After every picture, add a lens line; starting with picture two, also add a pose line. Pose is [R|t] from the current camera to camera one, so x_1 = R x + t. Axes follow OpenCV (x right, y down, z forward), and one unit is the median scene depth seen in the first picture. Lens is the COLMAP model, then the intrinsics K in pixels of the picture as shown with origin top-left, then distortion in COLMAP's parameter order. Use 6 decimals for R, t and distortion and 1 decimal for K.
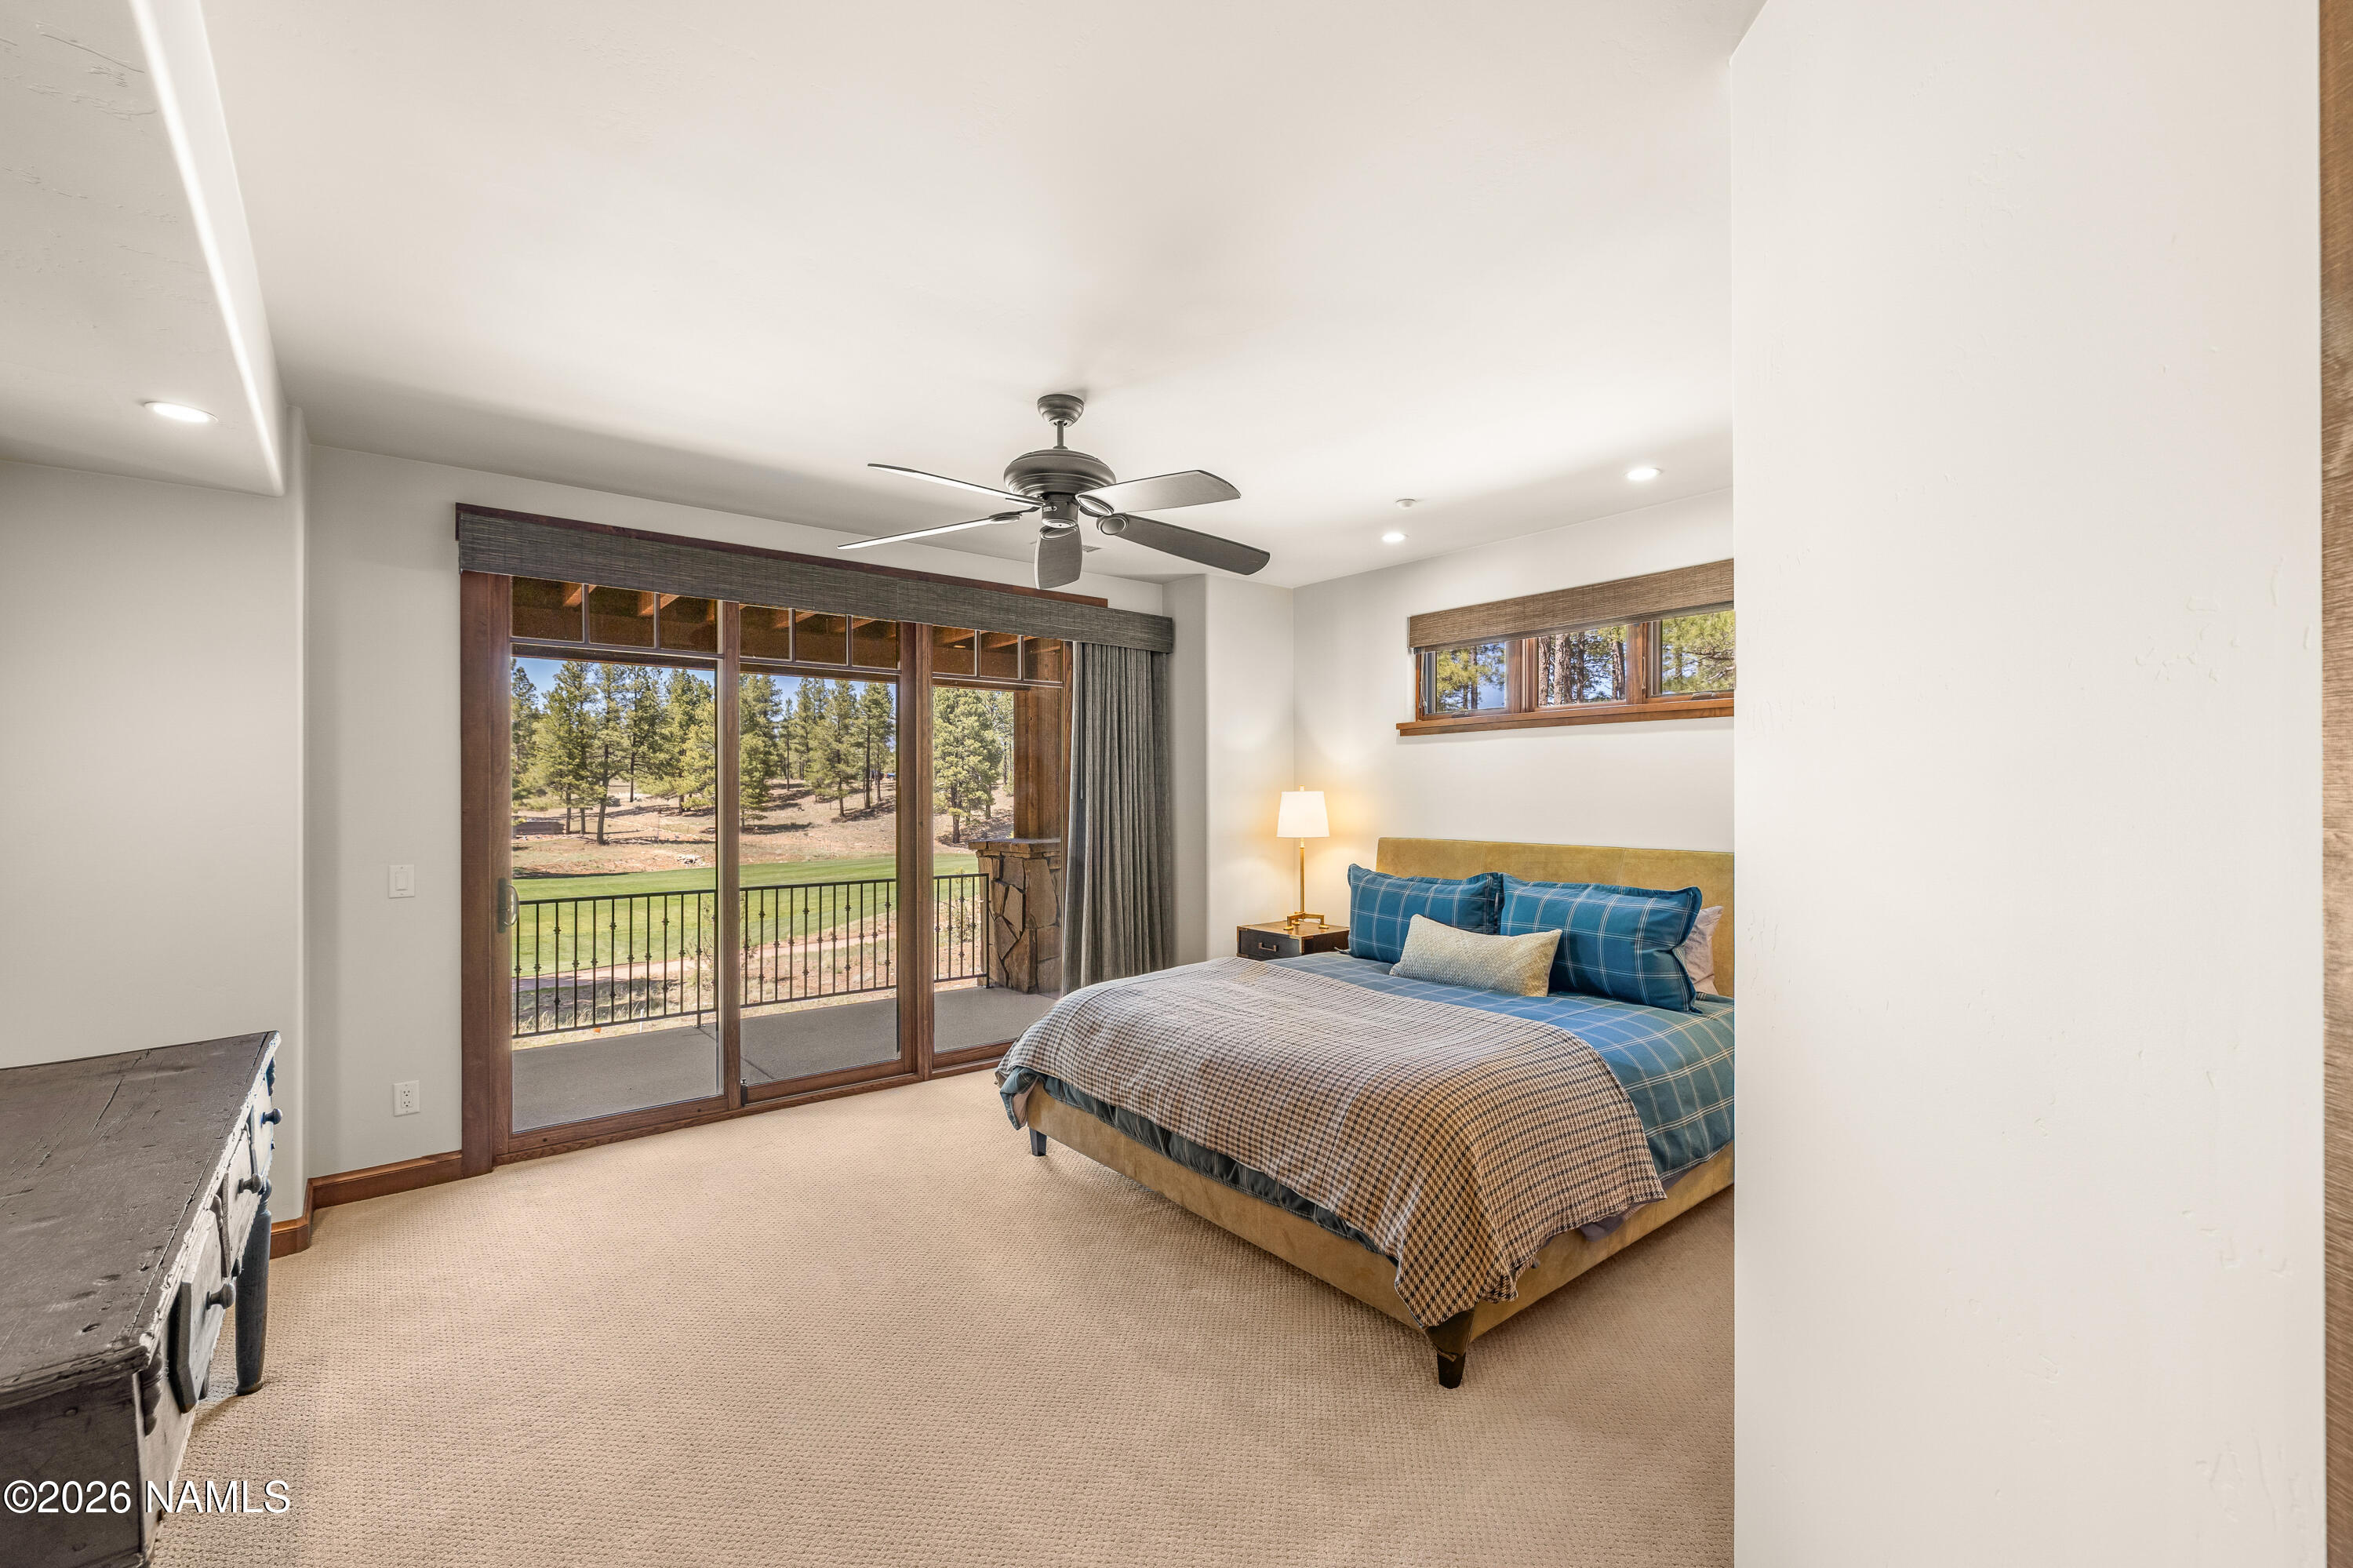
lens RADIAL K [[984.5, 0, 1176.5], [0, 984.5, 800.2], [0, 0, 1]] dist [-0.003133, 0.001097]
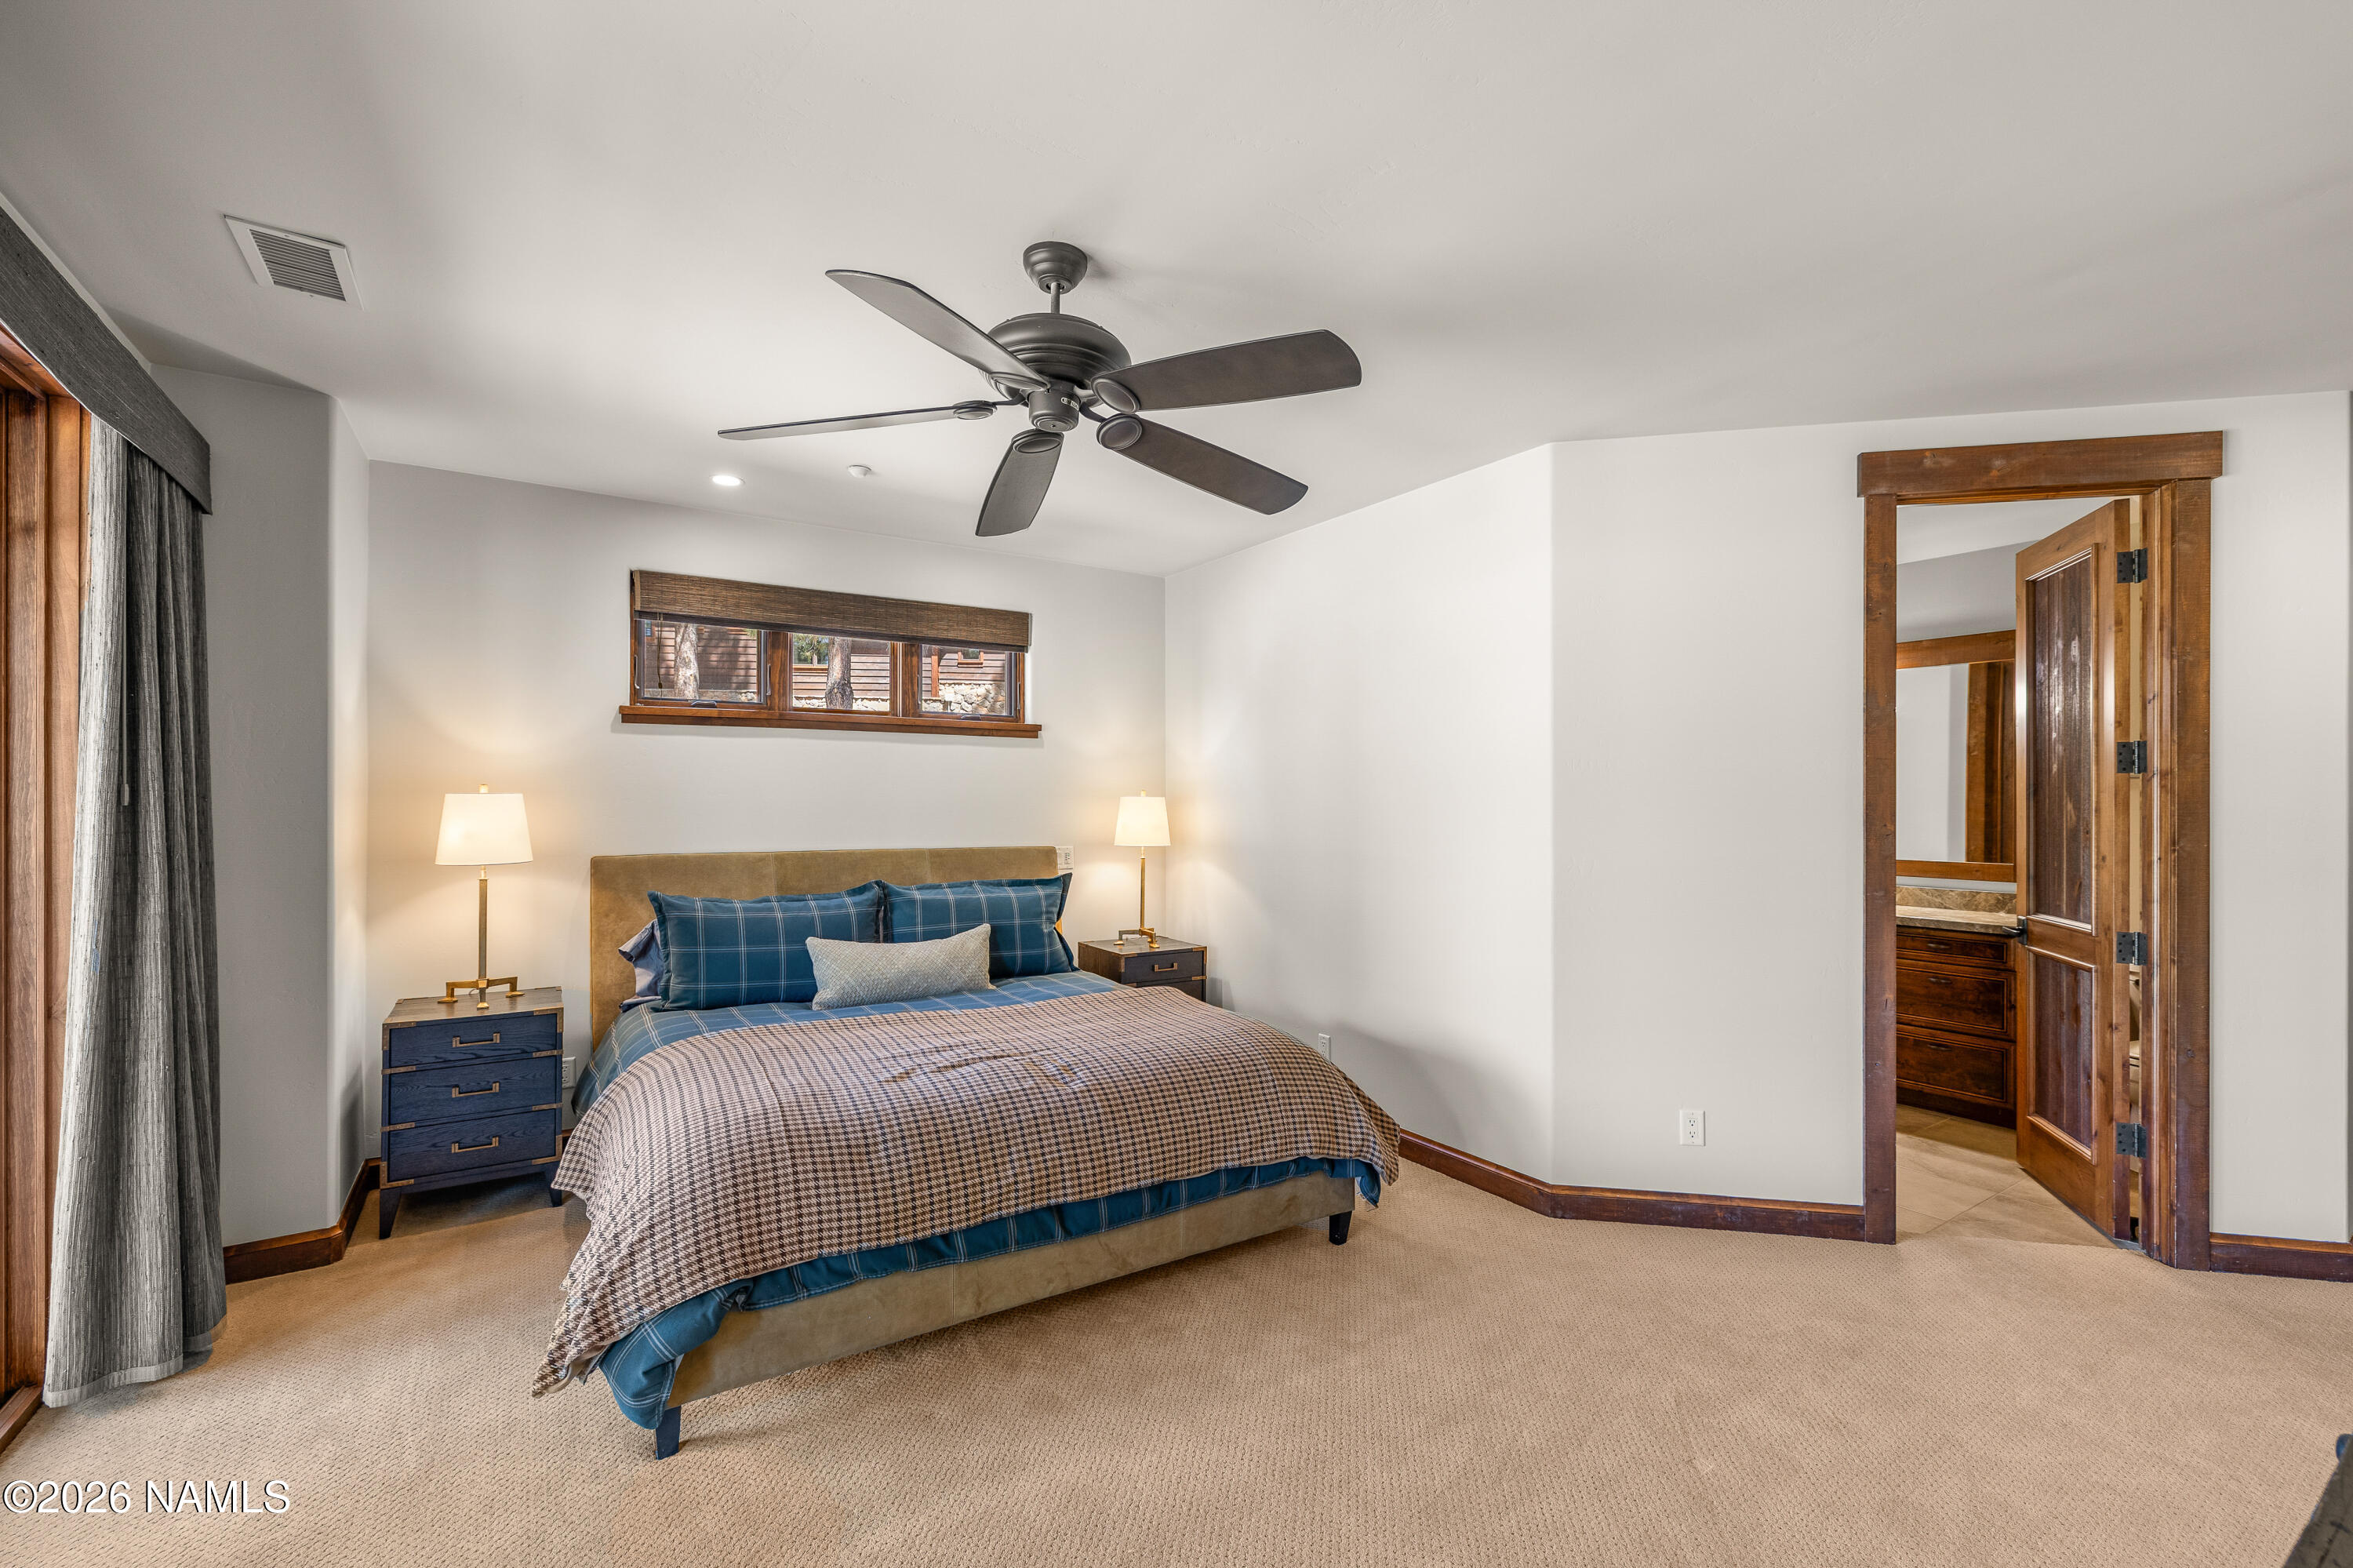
lens RADIAL K [[984.5, 0, 1176.5], [0, 984.5, 800.2], [0, 0, 1]] dist [-0.003133, 0.001097]
pose [[0.102816, 0.008307, 0.994666, -0.678806], [0.004566, 0.999951, -0.008823, 0.005640], [-0.994690, 0.005449, 0.102773, 0.687088]]
